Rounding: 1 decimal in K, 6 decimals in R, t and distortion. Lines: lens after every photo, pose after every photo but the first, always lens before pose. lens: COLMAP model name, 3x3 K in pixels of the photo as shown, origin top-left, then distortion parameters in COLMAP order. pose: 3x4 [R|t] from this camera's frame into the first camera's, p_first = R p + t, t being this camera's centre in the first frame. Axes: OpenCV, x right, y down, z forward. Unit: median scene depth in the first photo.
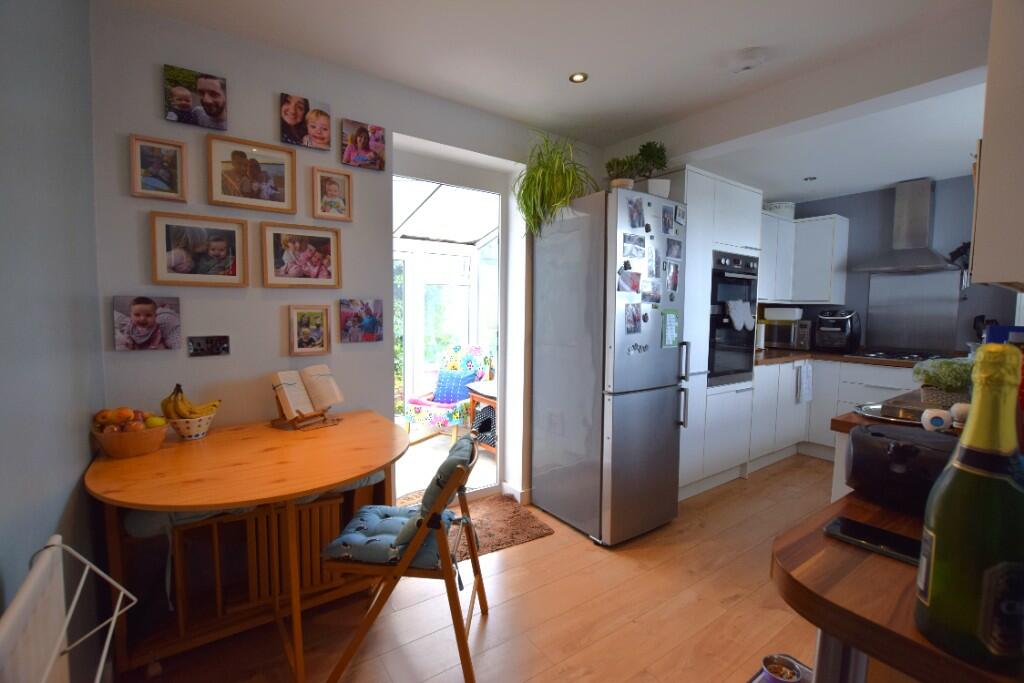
lens RADIAL K [[452.5, 0, 510.7], [0, 452.5, 345.2], [0, 0, 1]] dist [-0.039341, 0.007378]
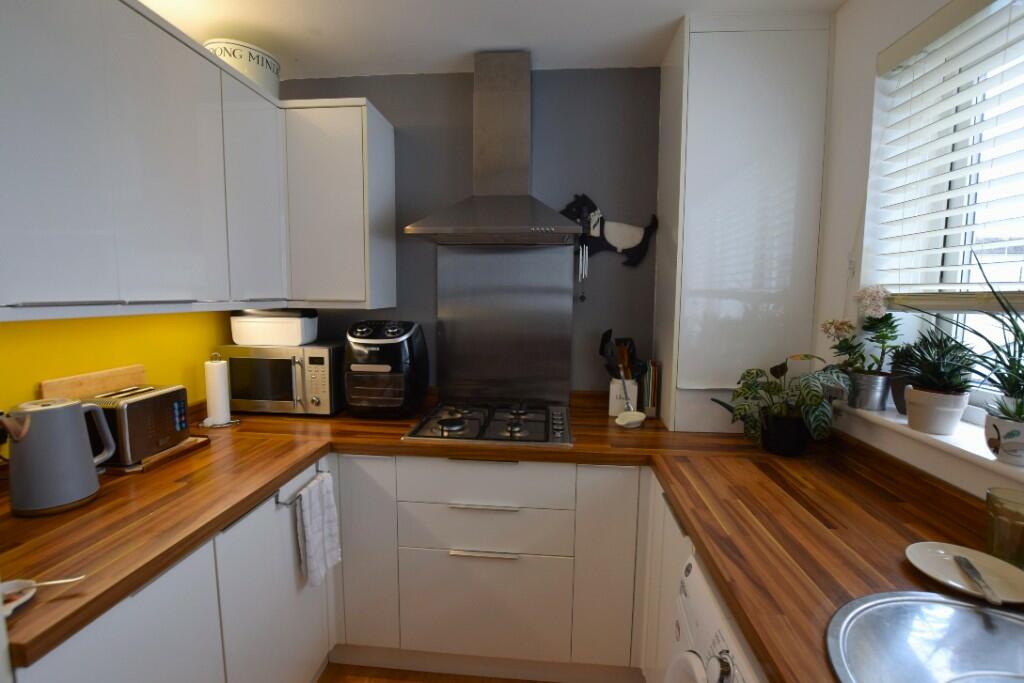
lens RADIAL K [[452.5, 0, 510.7], [0, 452.5, 345.2], [0, 0, 1]] dist [-0.039341, 0.007378]
pose [[0.646053, -0.091880, 0.757742, 0.585480], [0.054874, 0.995751, 0.073954, -0.101848], [-0.761317, -0.006198, 0.648350, 0.751435]]
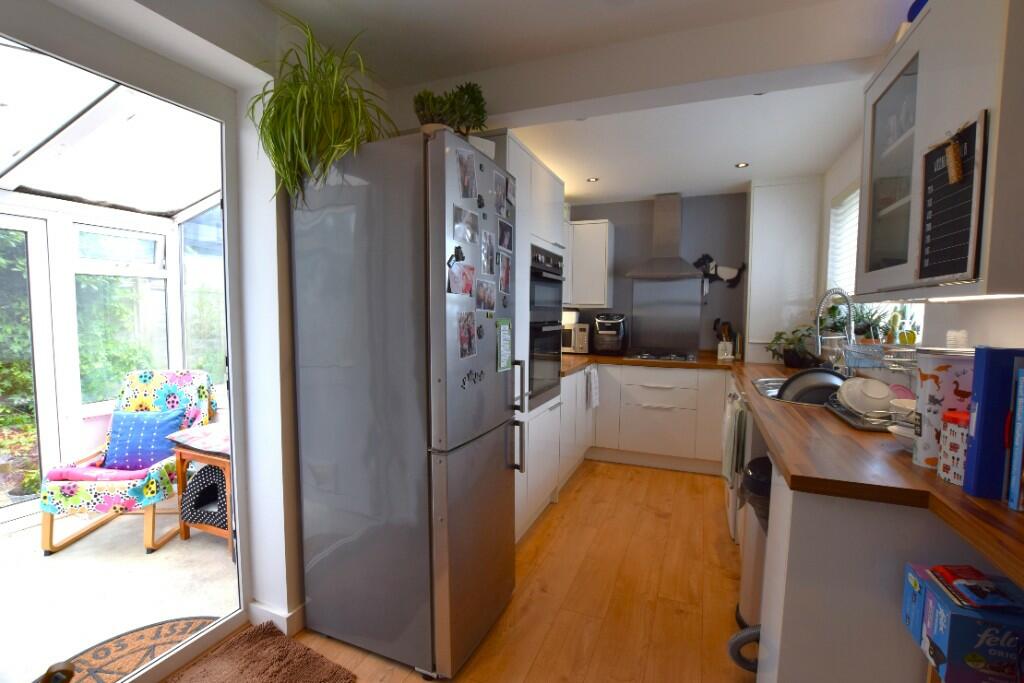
lens RADIAL K [[452.5, 0, 510.7], [0, 452.5, 345.2], [0, 0, 1]] dist [-0.039341, 0.007378]
pose [[0.843662, -0.042245, 0.535211, -0.025926], [0.041206, 0.999054, 0.013903, -0.037399], [-0.535292, 0.010325, 0.844604, 0.301721]]
